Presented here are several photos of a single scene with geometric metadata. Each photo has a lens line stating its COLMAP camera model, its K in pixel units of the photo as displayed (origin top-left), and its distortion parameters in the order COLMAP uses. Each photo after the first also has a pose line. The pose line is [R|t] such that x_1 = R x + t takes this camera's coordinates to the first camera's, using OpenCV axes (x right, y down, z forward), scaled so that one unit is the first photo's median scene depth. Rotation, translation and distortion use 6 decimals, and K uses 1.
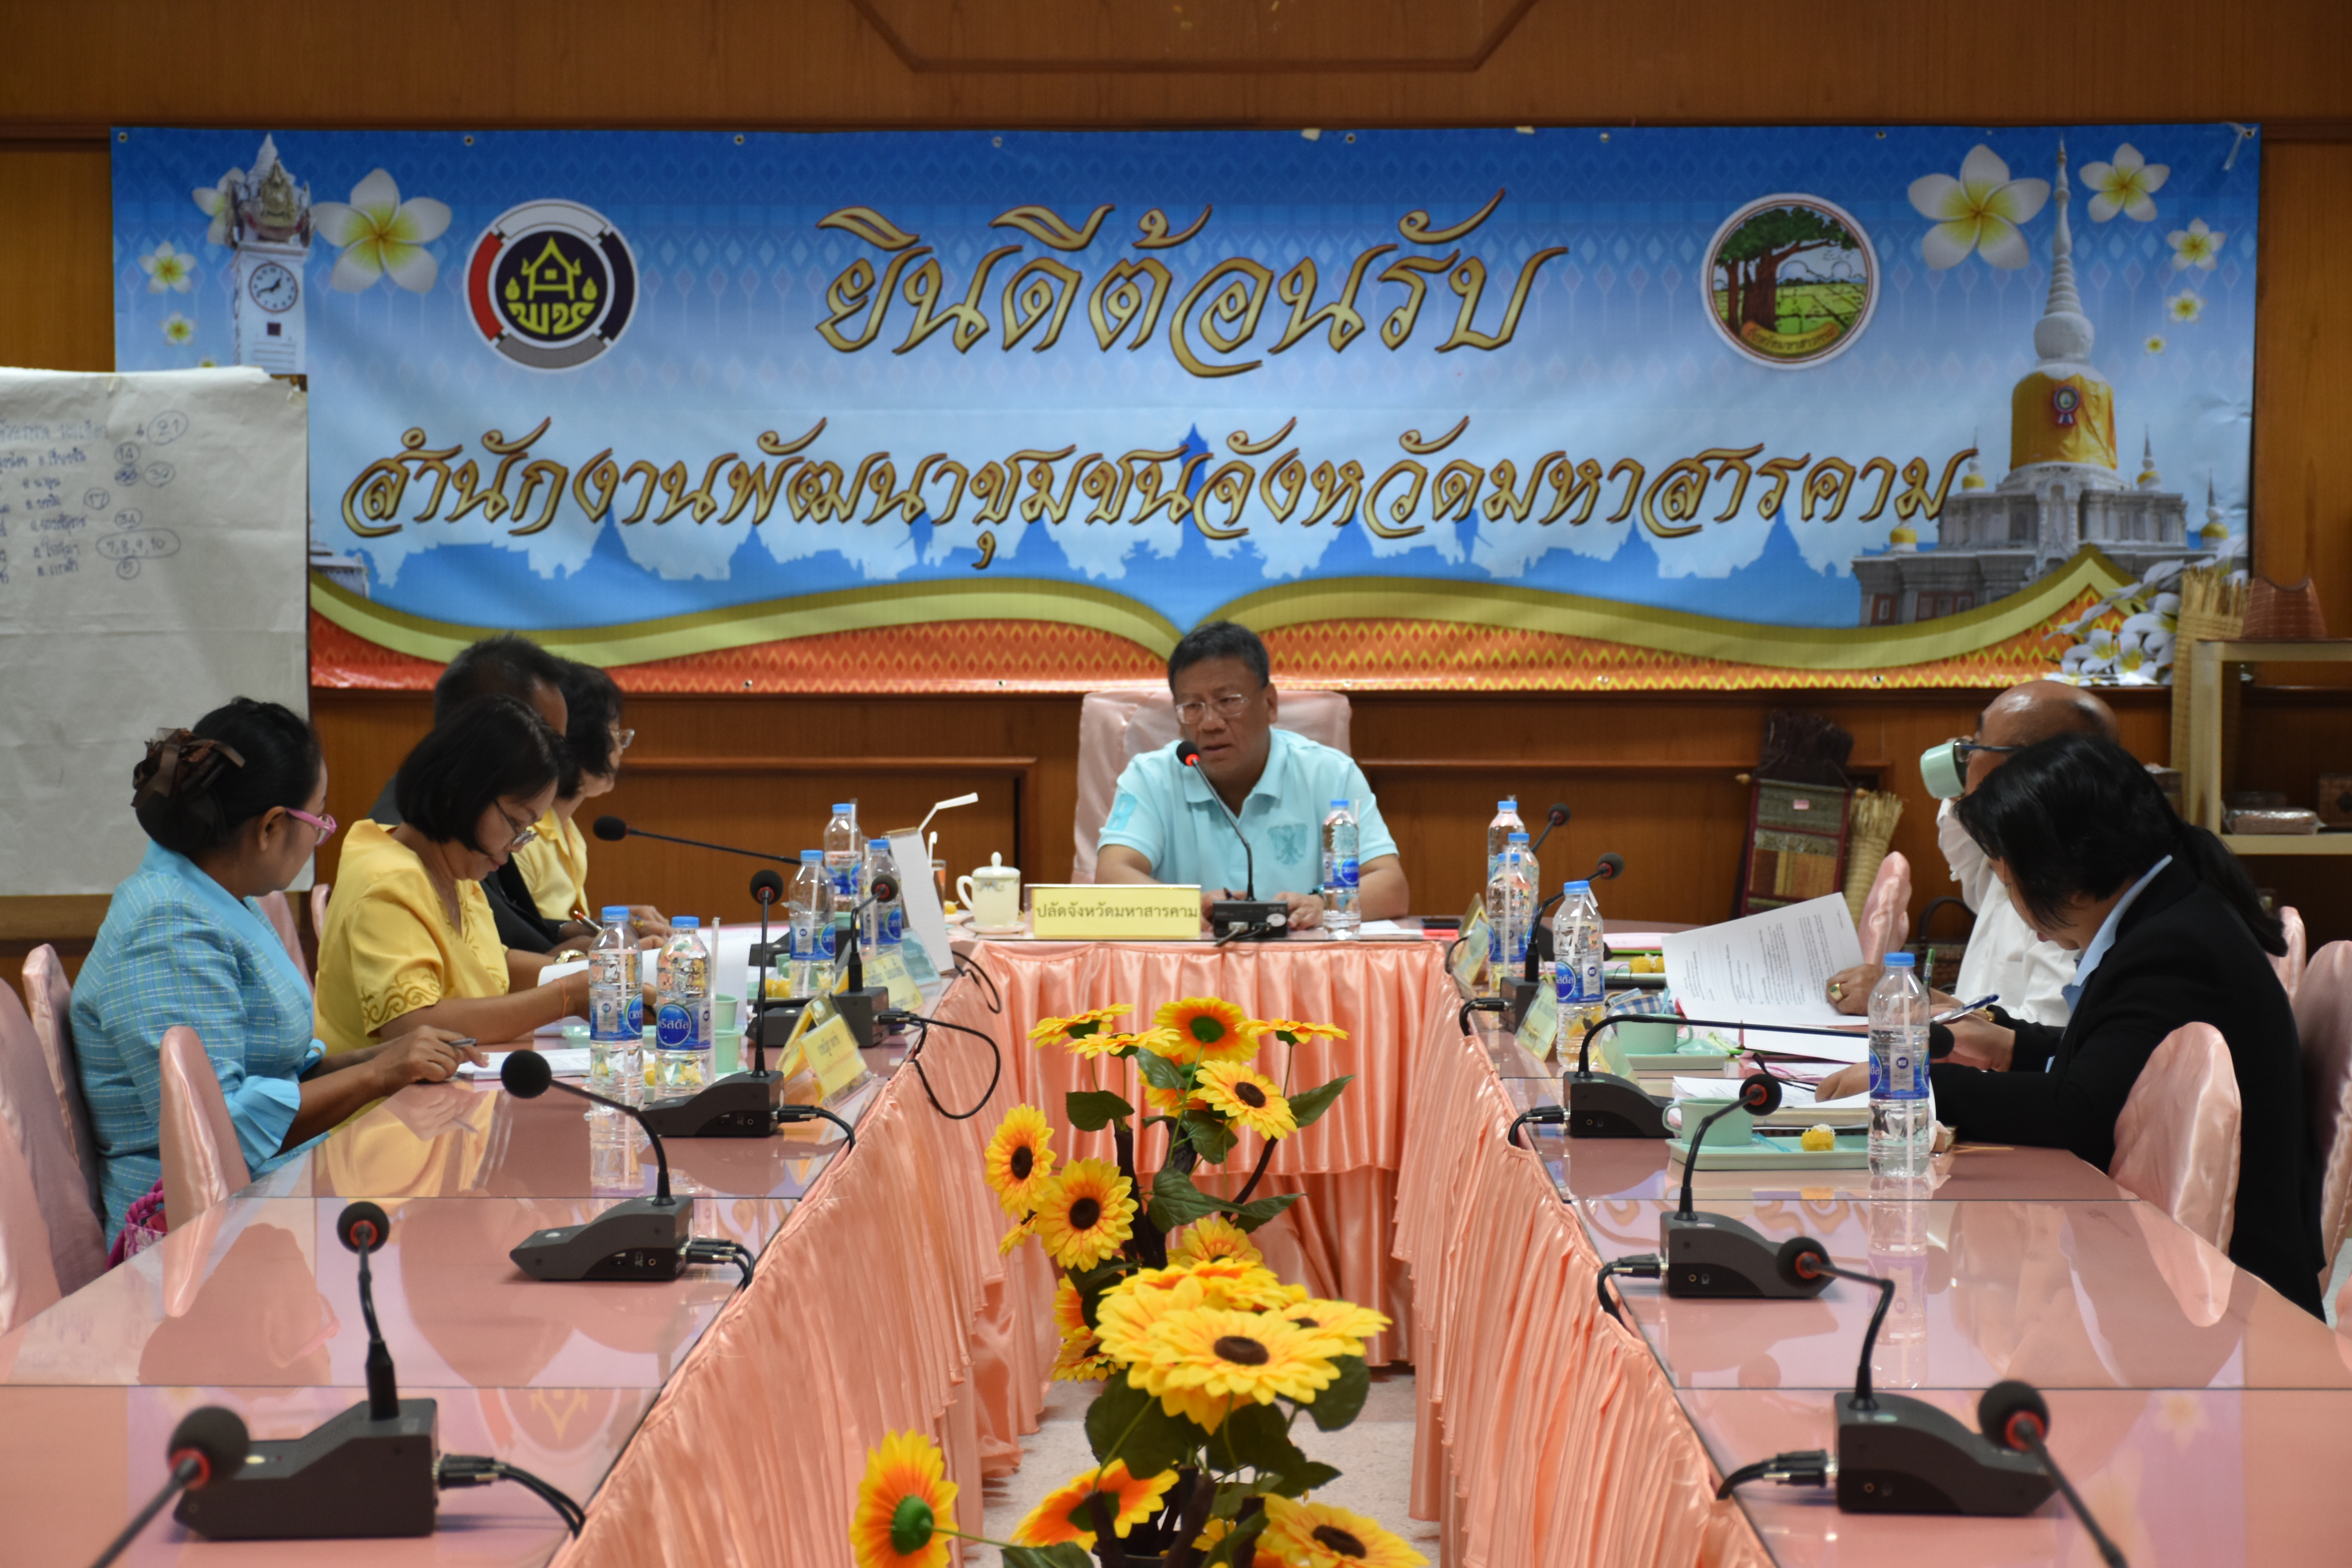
lens RADIAL K [[5139.7, 0, 1176.0], [0, 5139.7, 784.0], [0, 0, 1]] dist [-0.050415, 0.254185]
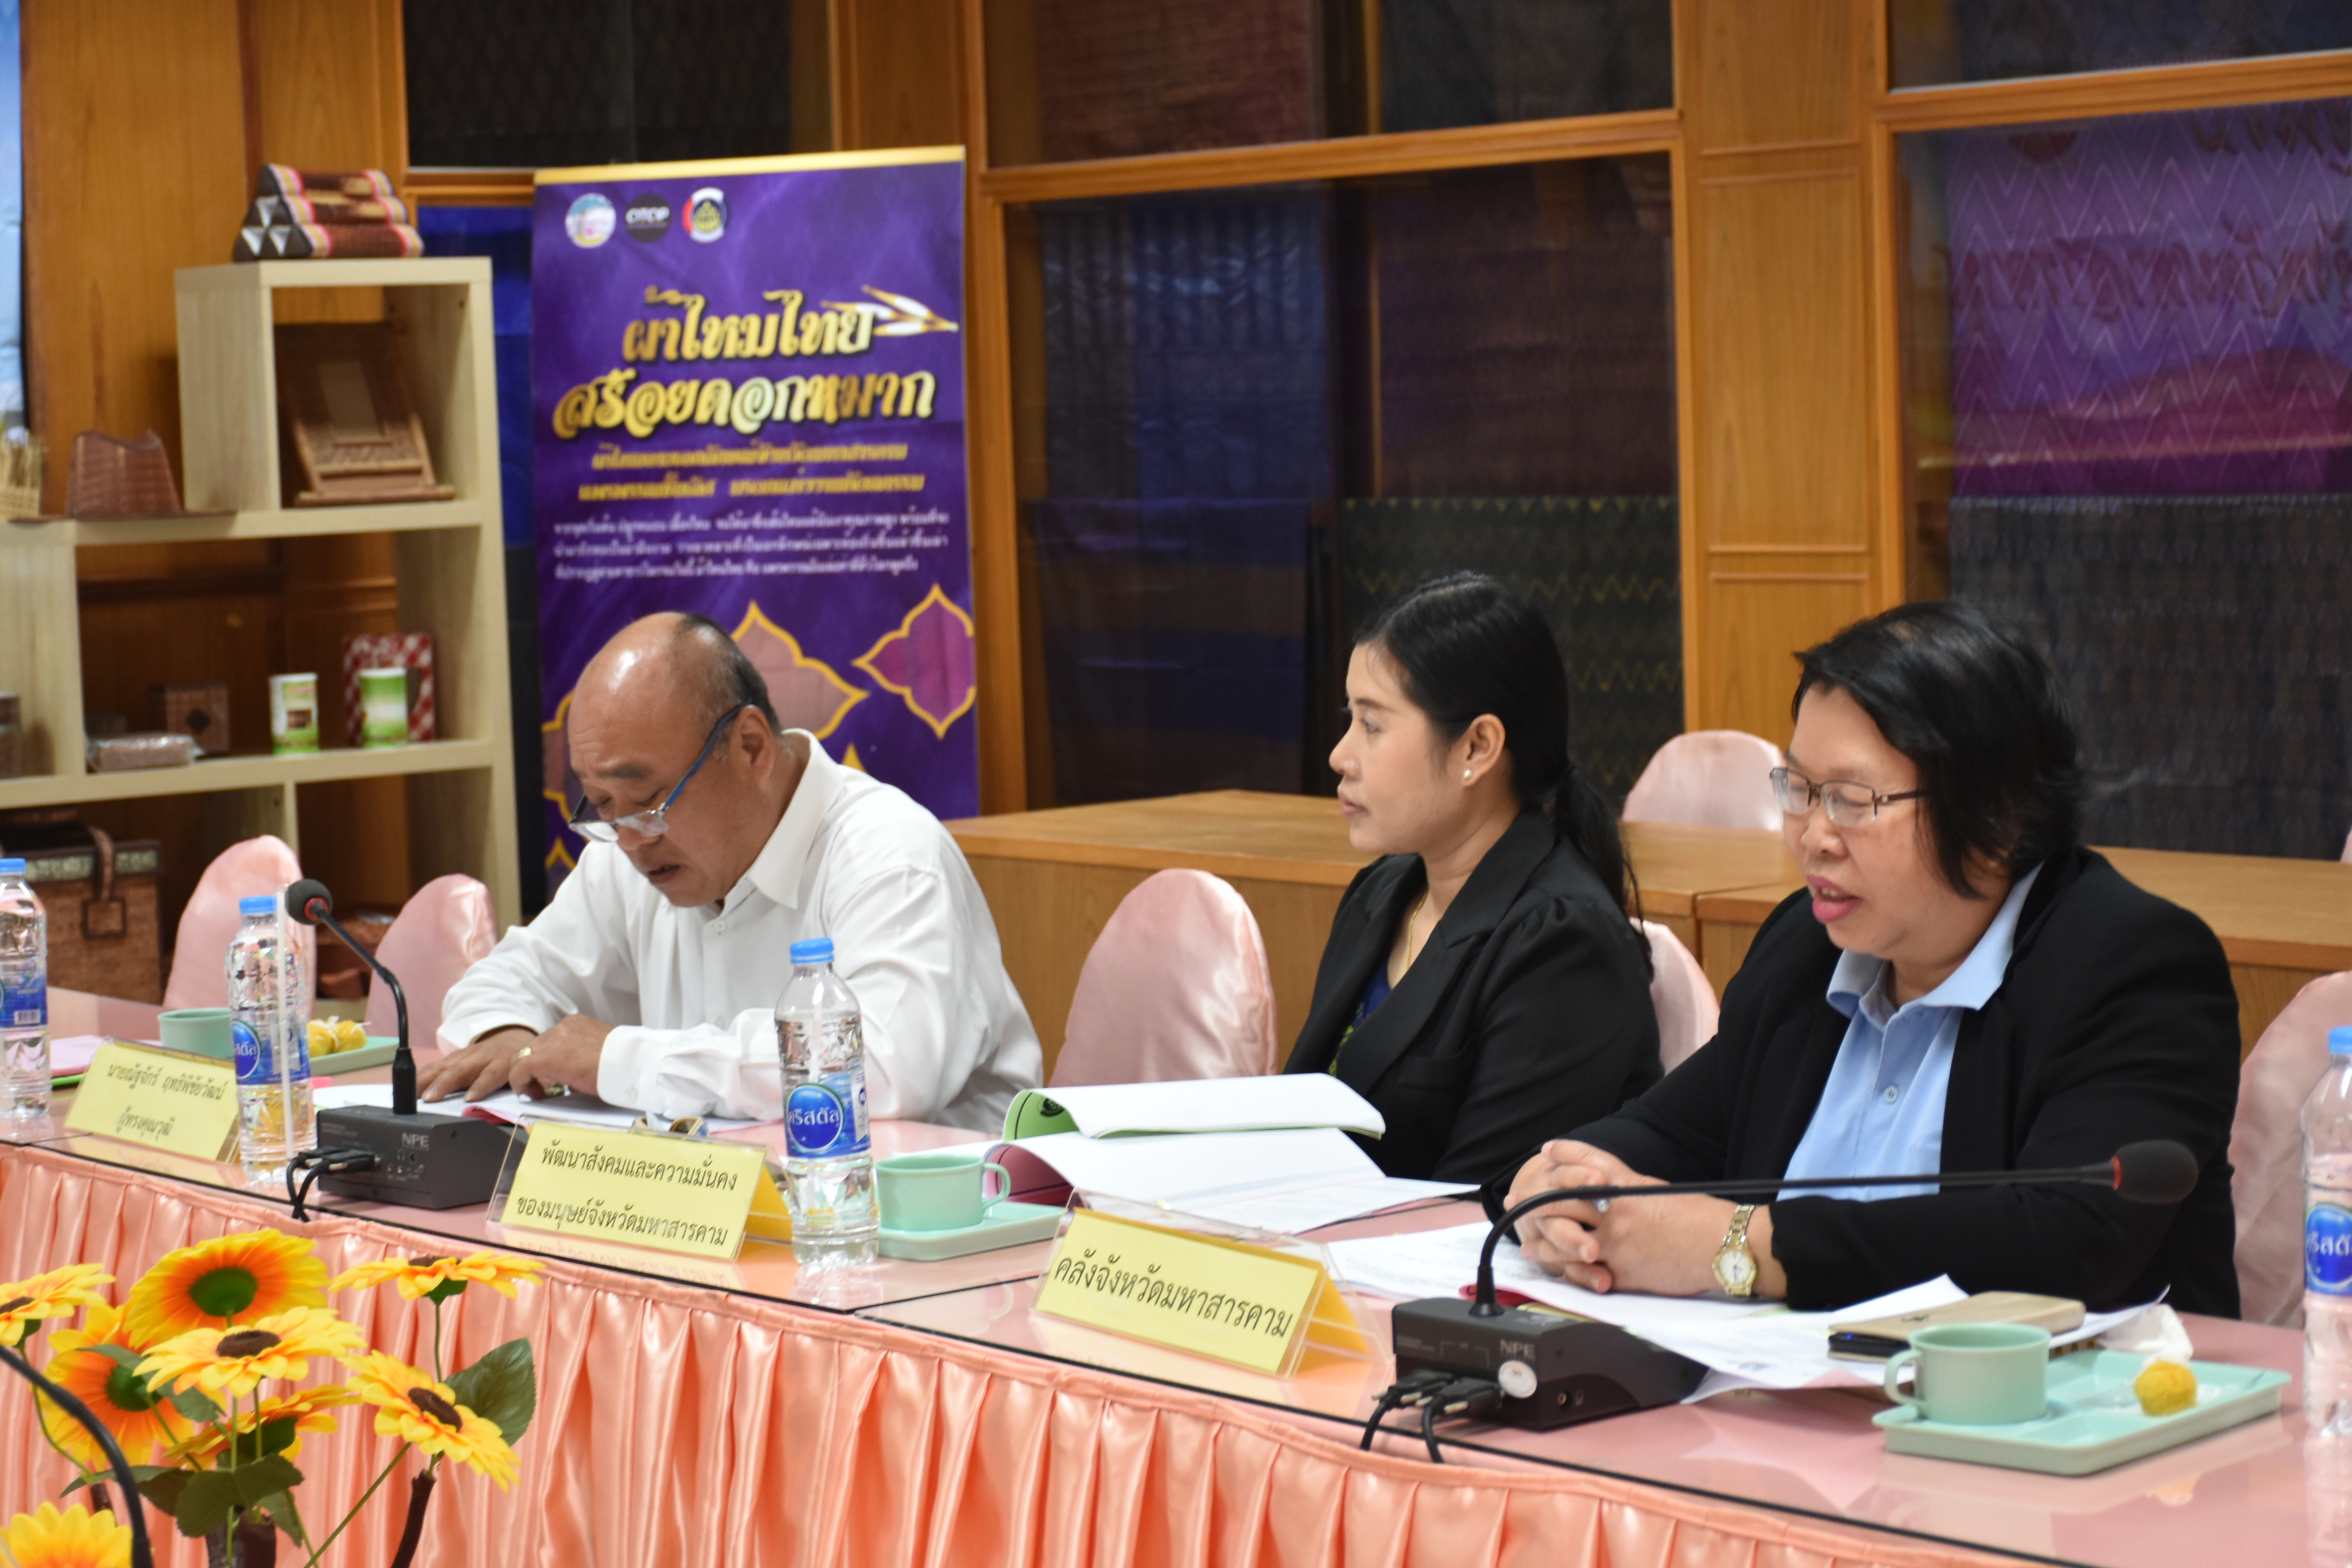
lens RADIAL K [[4821.9, 0, 1176.0], [0, 4821.9, 784.0], [0, 0, 1]] dist [-0.015723, -0.055824]
pose [[0.743284, -0.079055, 0.664288, -0.144695], [0.062535, 0.996856, 0.048661, -0.012944], [-0.666047, 0.005372, 0.745891, 0.351547]]
